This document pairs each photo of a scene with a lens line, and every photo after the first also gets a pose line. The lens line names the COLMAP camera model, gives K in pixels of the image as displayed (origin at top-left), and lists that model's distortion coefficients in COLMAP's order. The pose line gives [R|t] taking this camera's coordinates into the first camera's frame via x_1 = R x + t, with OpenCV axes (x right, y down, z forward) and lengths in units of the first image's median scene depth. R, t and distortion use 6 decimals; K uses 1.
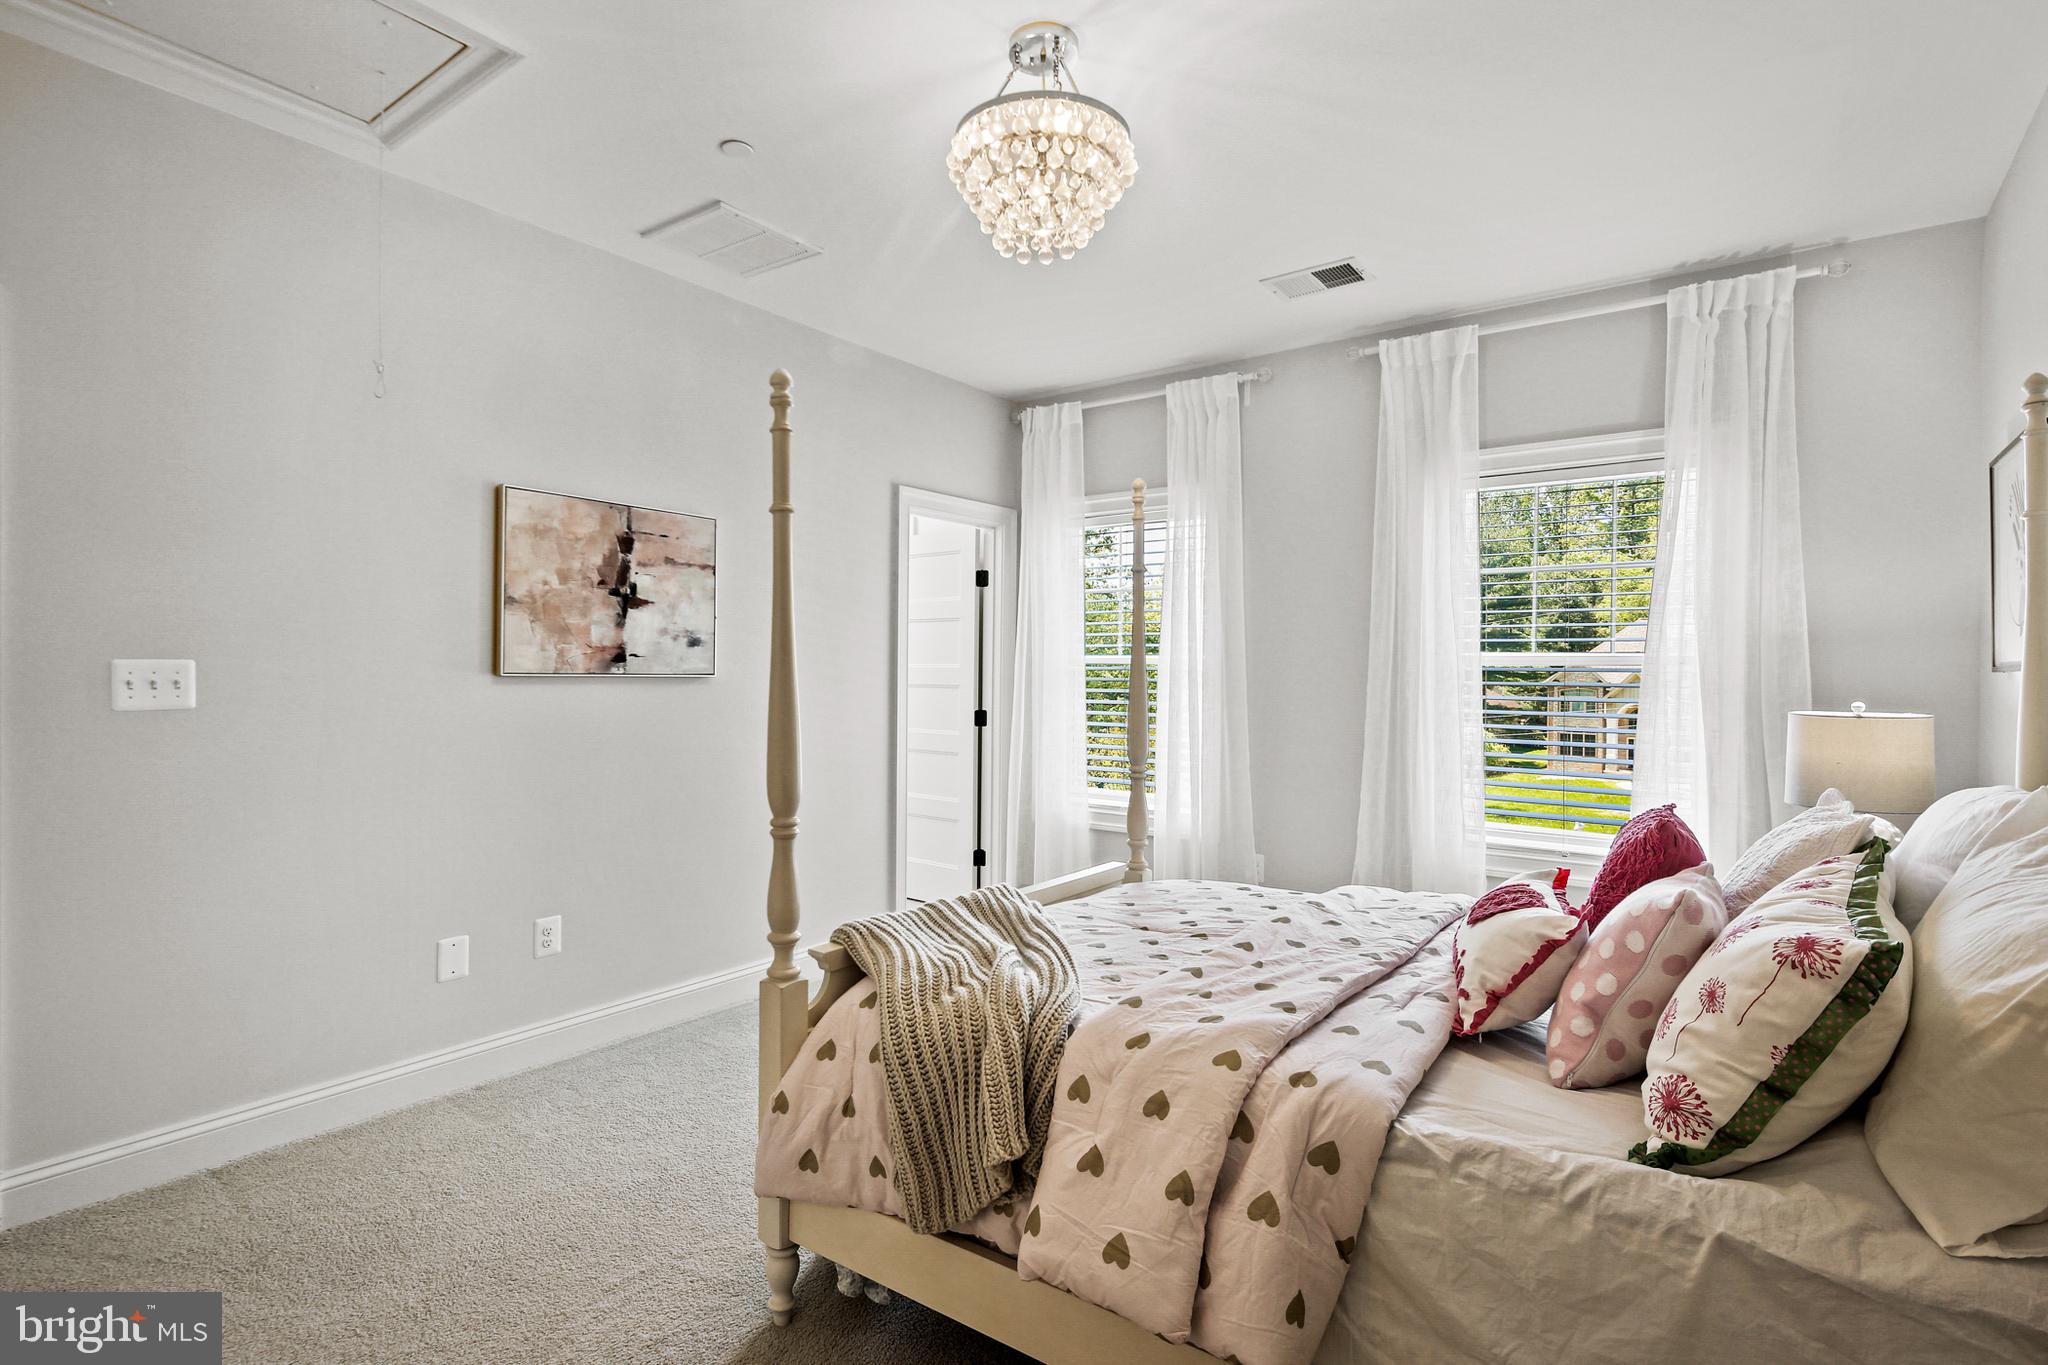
lens RADIAL K [[1000.6, 0, 1021.6], [0, 1000.6, 682.9], [0, 0, 1]] dist [0.002146, 0.000339]
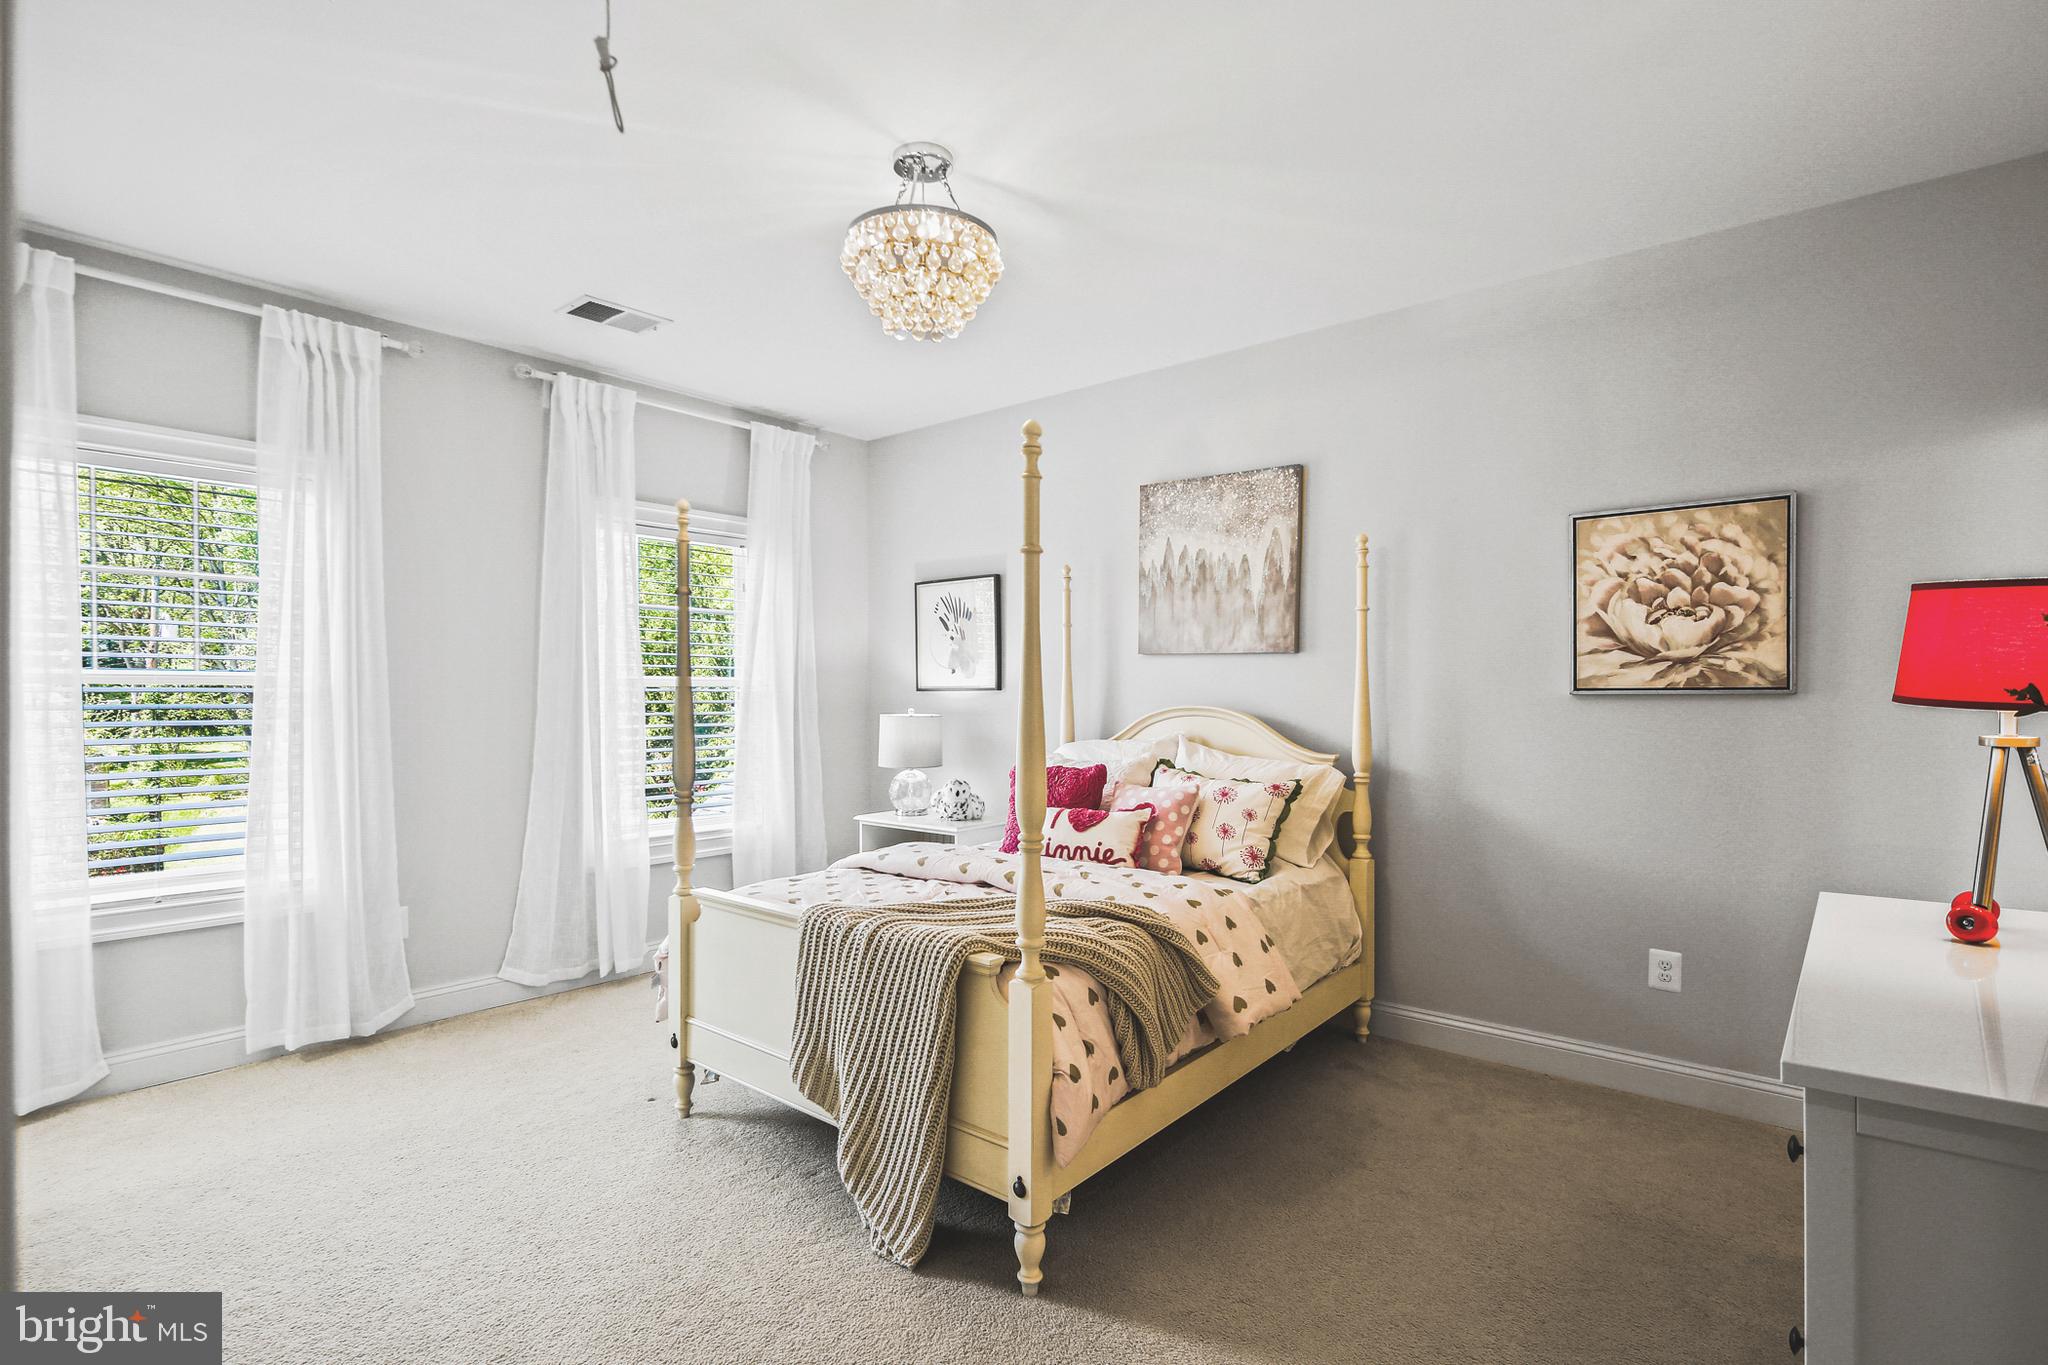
lens RADIAL K [[1000.6, 0, 1021.6], [0, 1000.6, 682.9], [0, 0, 1]] dist [0.002146, 0.000339]
pose [[0.070330, 0.006571, 0.997502, -0.638855], [0.014893, 0.999860, -0.007636, -0.006650], [-0.997413, 0.015393, 0.070222, 0.461234]]
